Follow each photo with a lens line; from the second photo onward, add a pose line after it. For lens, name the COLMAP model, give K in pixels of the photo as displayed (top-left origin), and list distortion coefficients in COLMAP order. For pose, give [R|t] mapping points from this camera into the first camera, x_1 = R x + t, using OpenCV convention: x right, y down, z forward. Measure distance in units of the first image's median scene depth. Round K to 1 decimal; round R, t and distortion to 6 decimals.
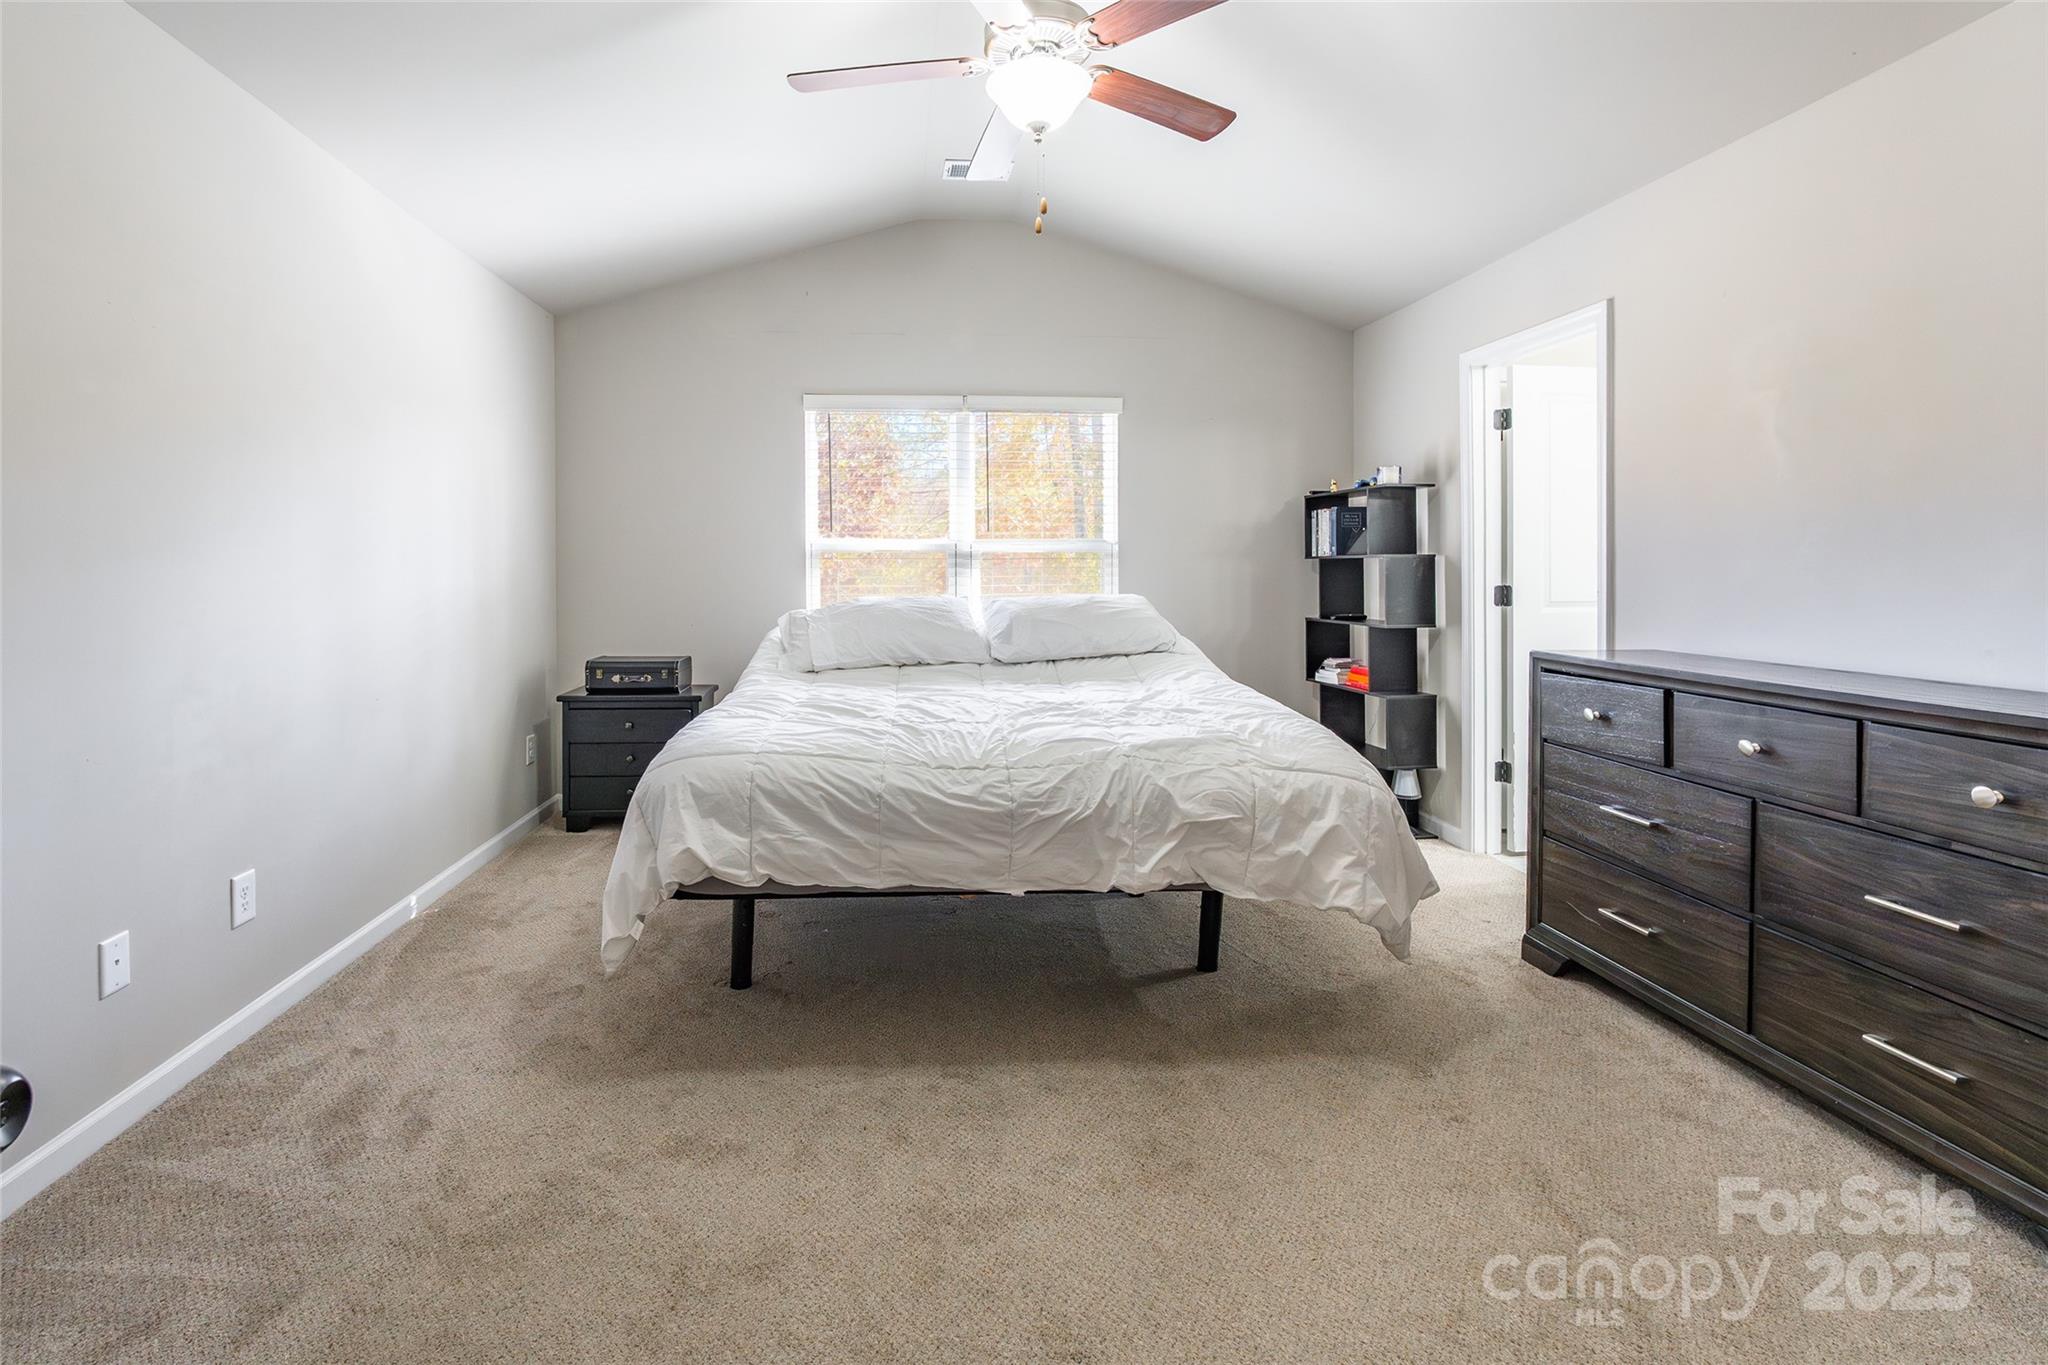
lens RADIAL K [[944.4, 0, 1021.6], [0, 944.4, 555.0], [0, 0, 1]] dist [-0.009374, -0.000045]
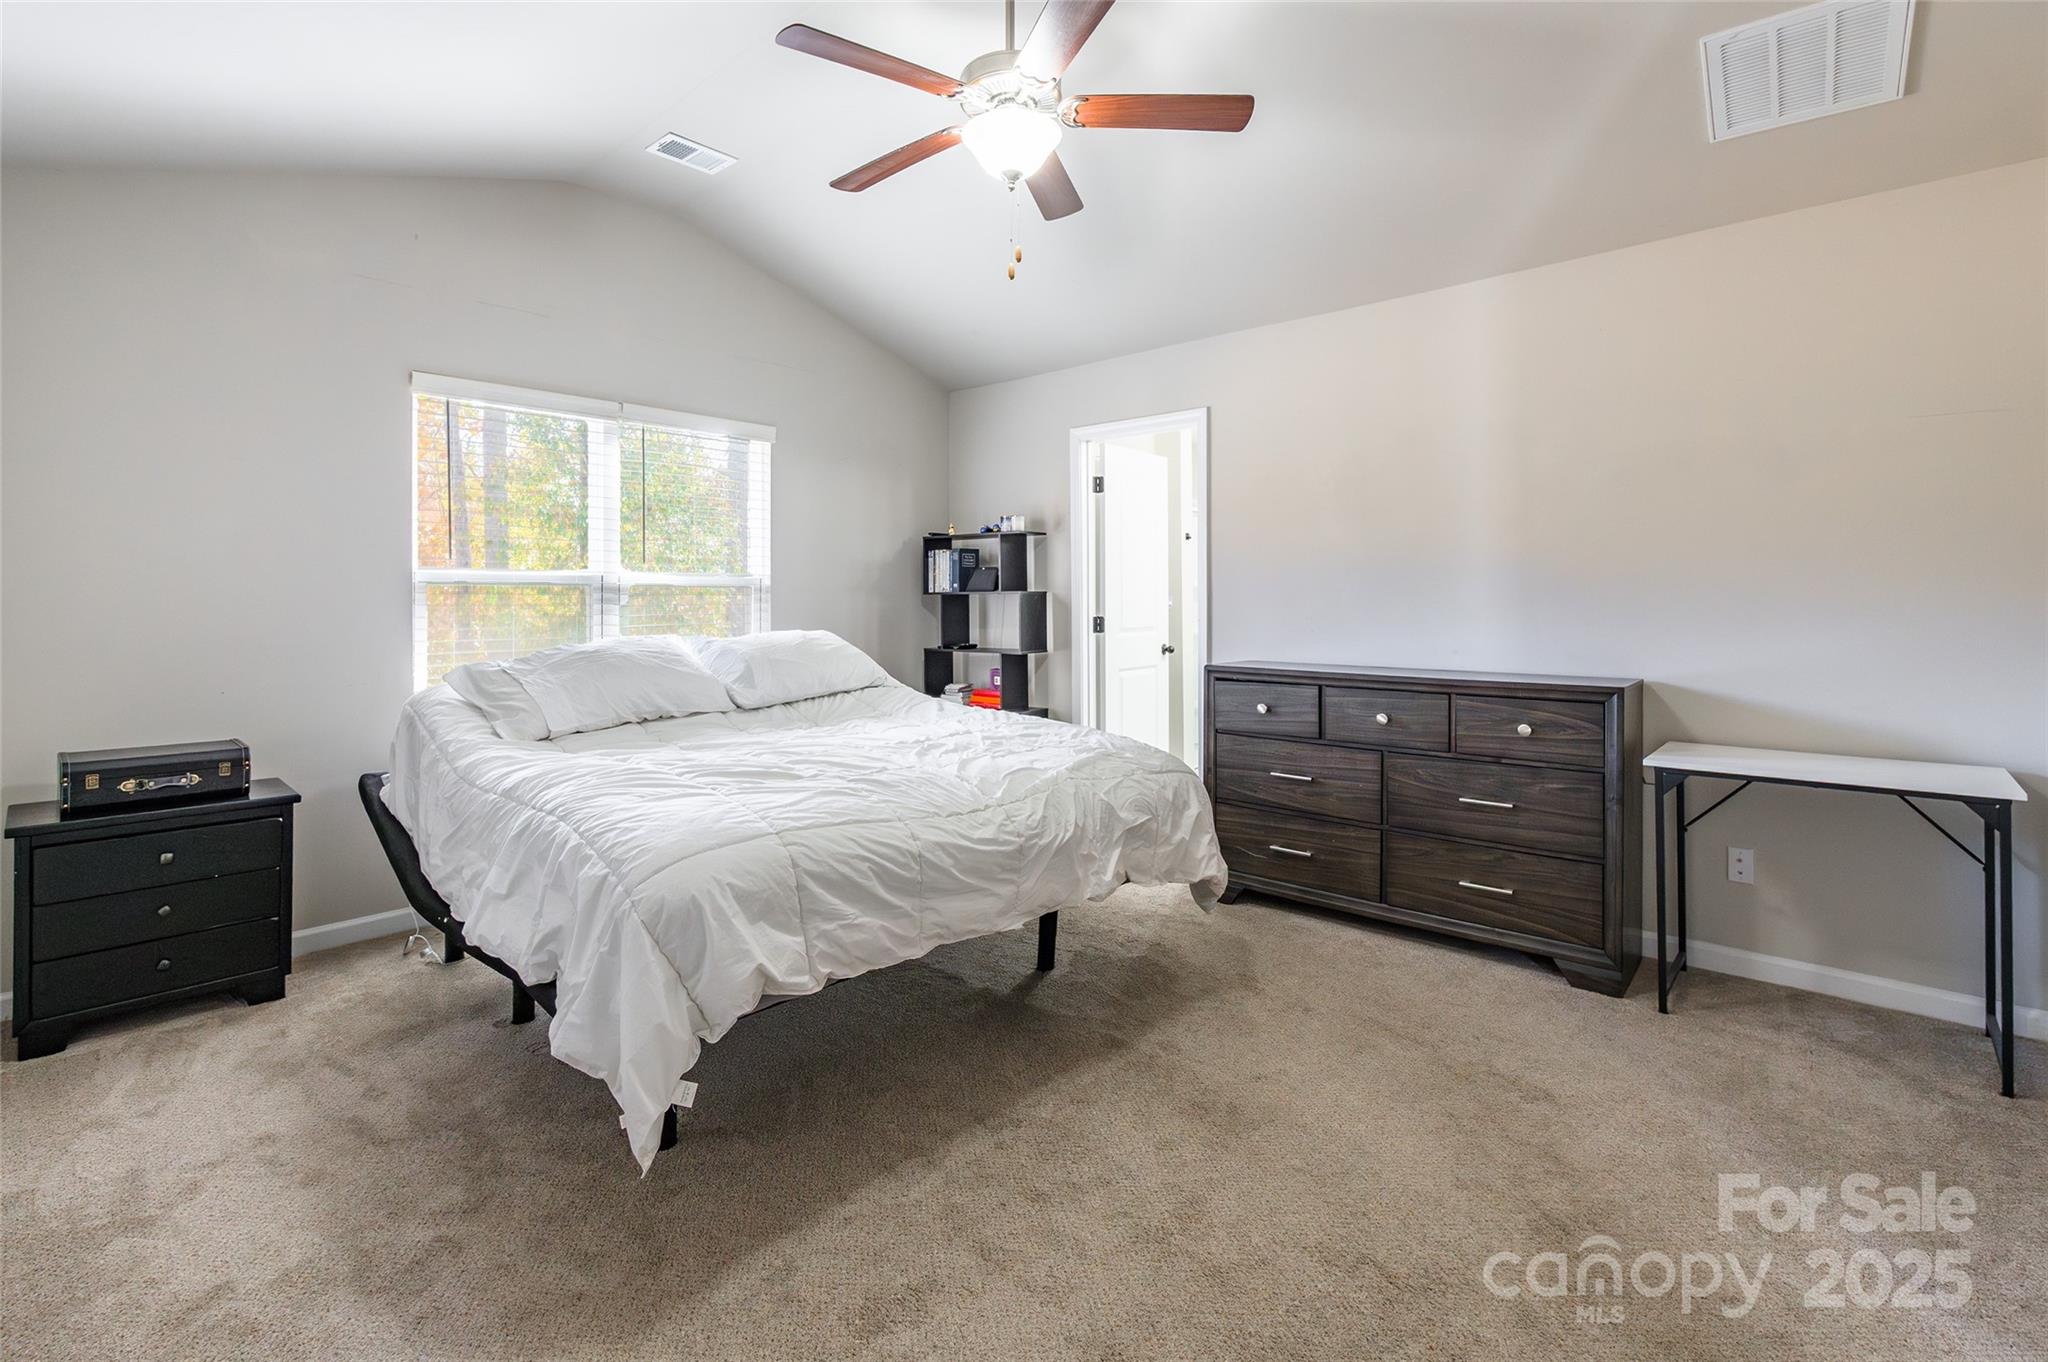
lens RADIAL K [[924.3, 0, 1024.1], [0, 924.3, 575.6], [0, 0, 1]] dist [-0.010363, -0.000030]
pose [[0.733649, 0.017023, 0.679316, -0.643505], [-0.007862, 0.999832, -0.016564, -0.002008], [-0.679484, 0.006812, 0.733659, 0.253699]]
